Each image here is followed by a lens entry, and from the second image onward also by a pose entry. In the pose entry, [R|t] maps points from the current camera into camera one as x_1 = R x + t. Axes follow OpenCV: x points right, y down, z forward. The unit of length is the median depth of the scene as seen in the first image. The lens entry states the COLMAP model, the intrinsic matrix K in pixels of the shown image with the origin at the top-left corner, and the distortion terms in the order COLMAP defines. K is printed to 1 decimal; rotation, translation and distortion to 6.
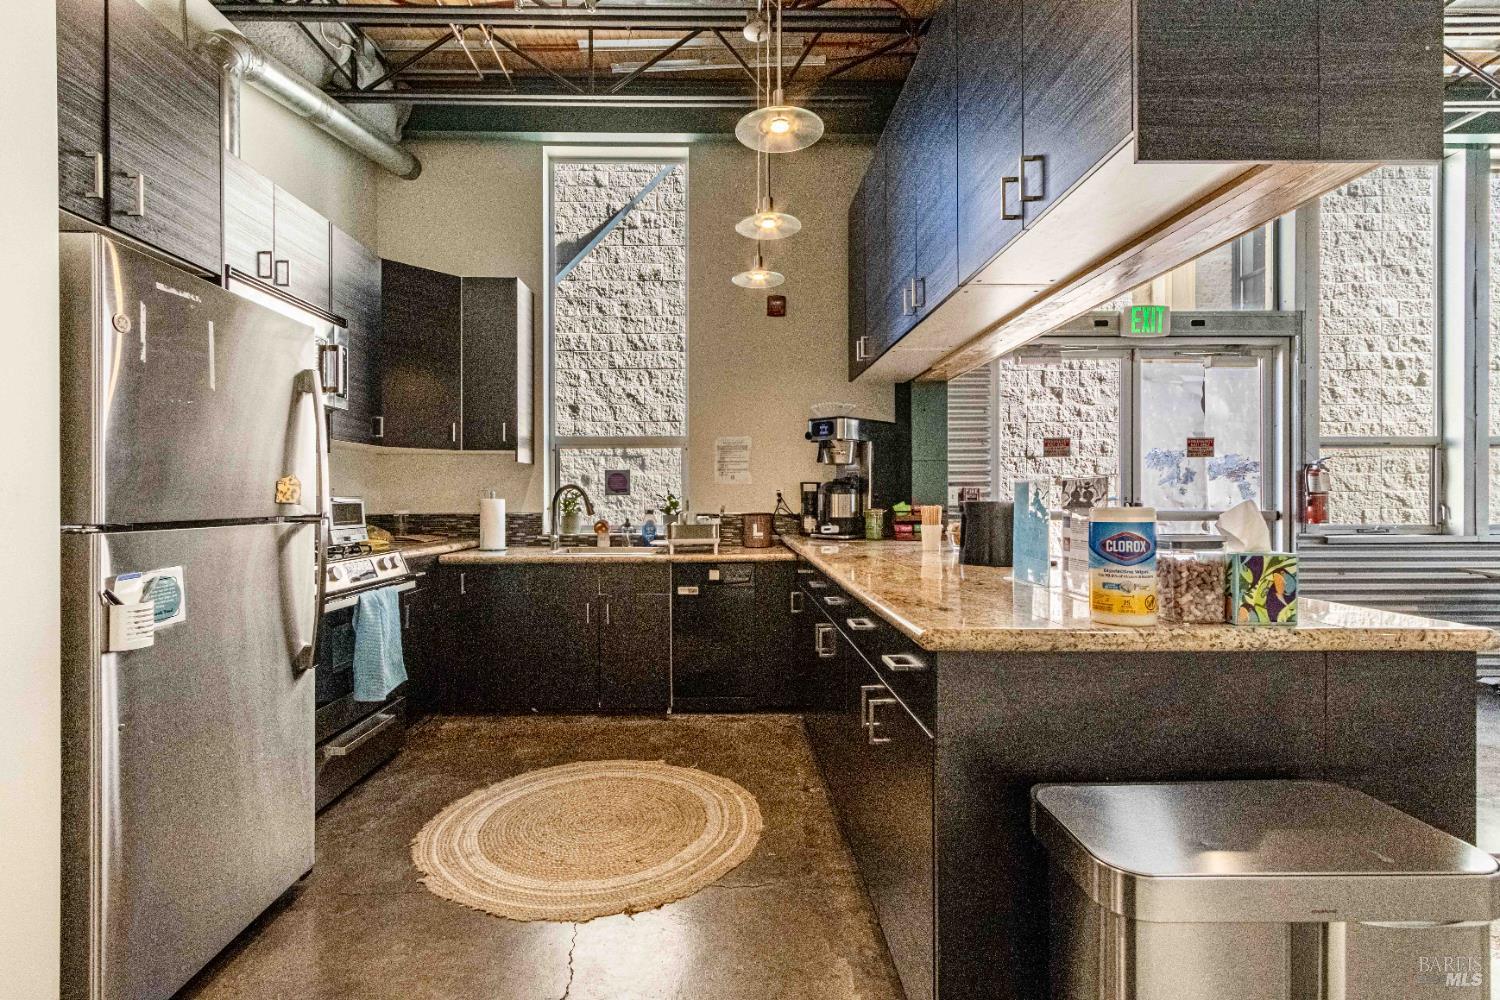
lens RADIAL K [[683.0, 0, 736.5], [0, 683.0, 497.5], [0, 0, 1]] dist [0.005119, 0.000091]
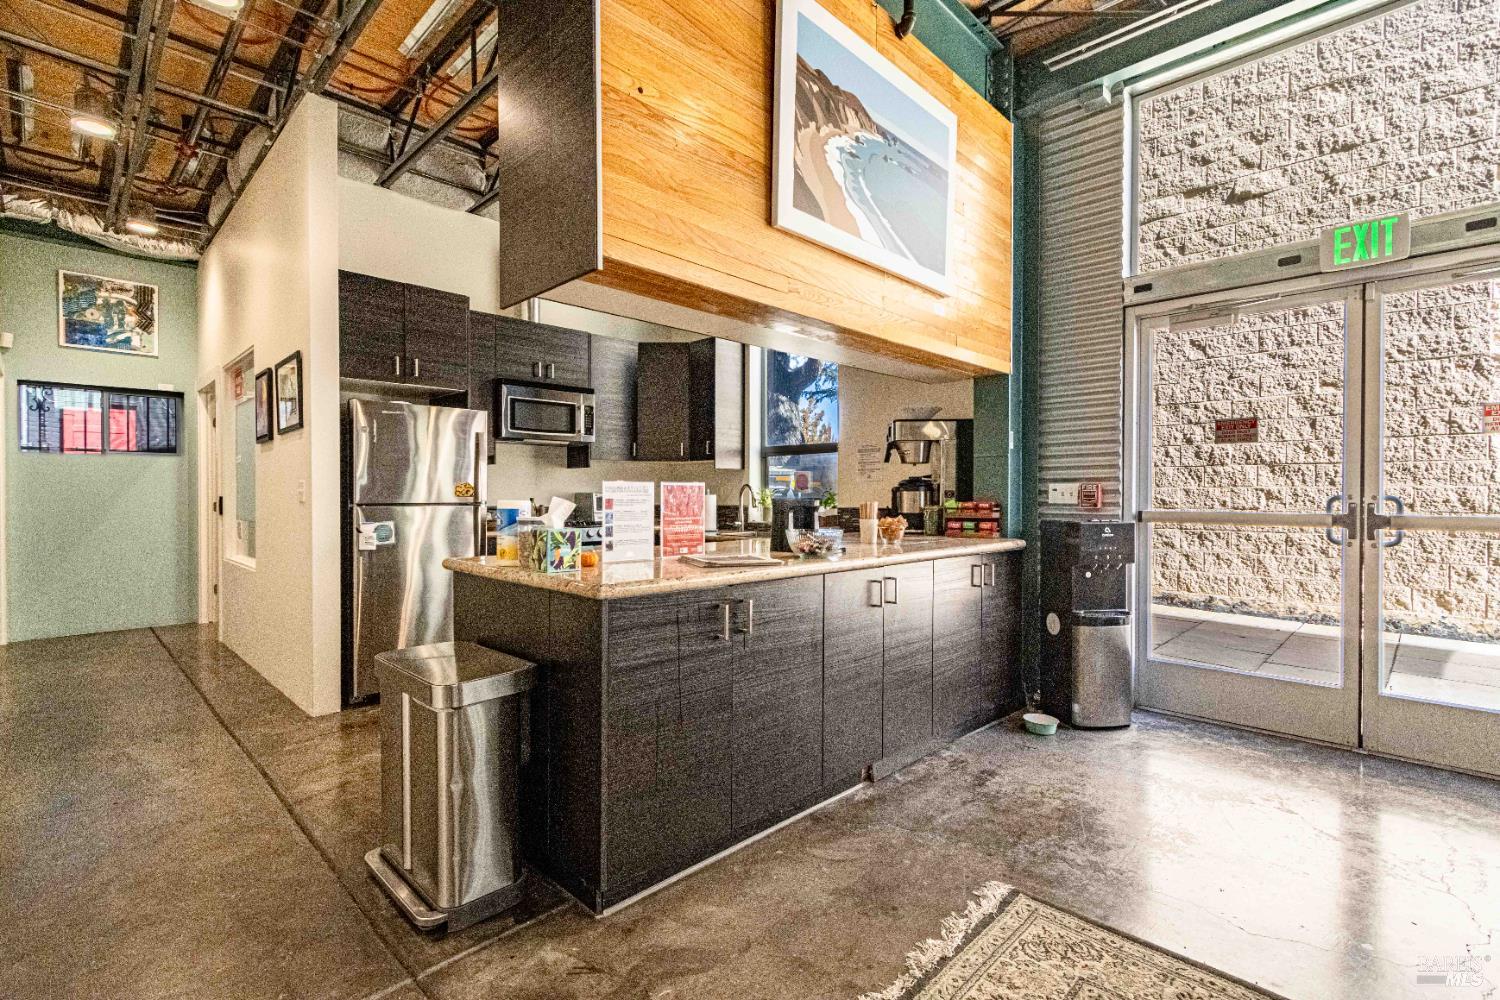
lens RADIAL K [[683.0, 0, 738.7], [0, 683.0, 499.7], [0, 0, 1]] dist [0.005119, 0.000091]
pose [[0.701110, 0.008337, -0.713004, 0.666529], [-0.001501, 0.999947, 0.010216, -0.002114], [0.713051, -0.006093, 0.701086, 0.050502]]
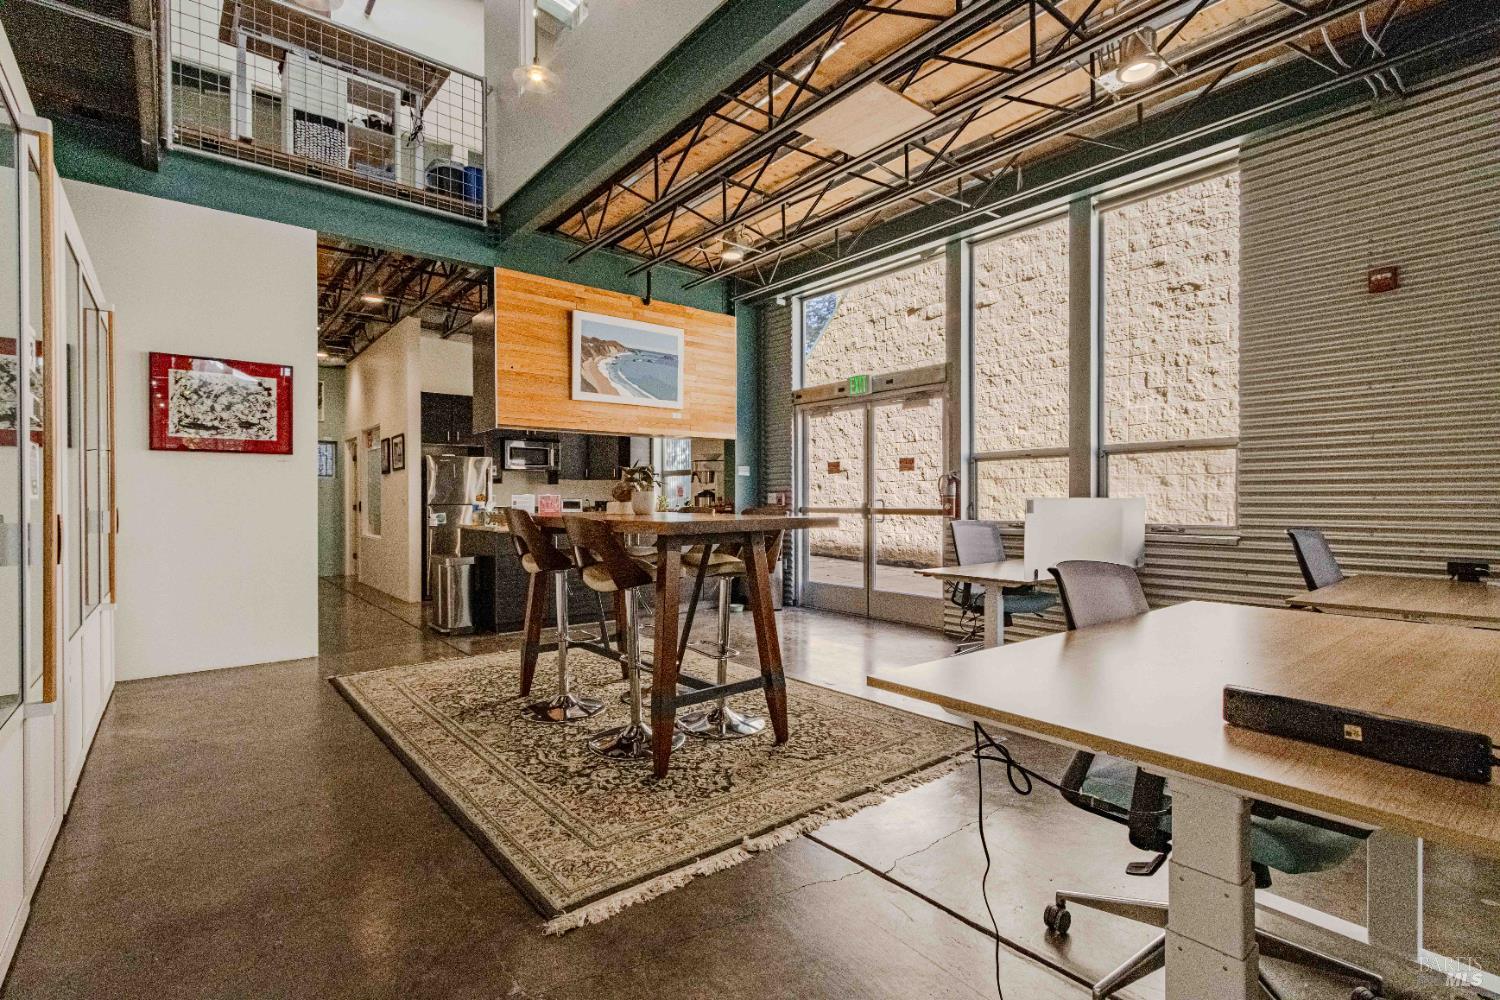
lens RADIAL K [[683.0, 0, 745.5], [0, 683.0, 503.2], [0, 0, 1]] dist [0.005119, 0.000091]
pose [[0.631549, 0.004085, -0.775325, 1.678995], [0.001805, 0.999976, 0.006739, -0.000717], [0.775334, -0.005655, 0.631527, -0.189419]]
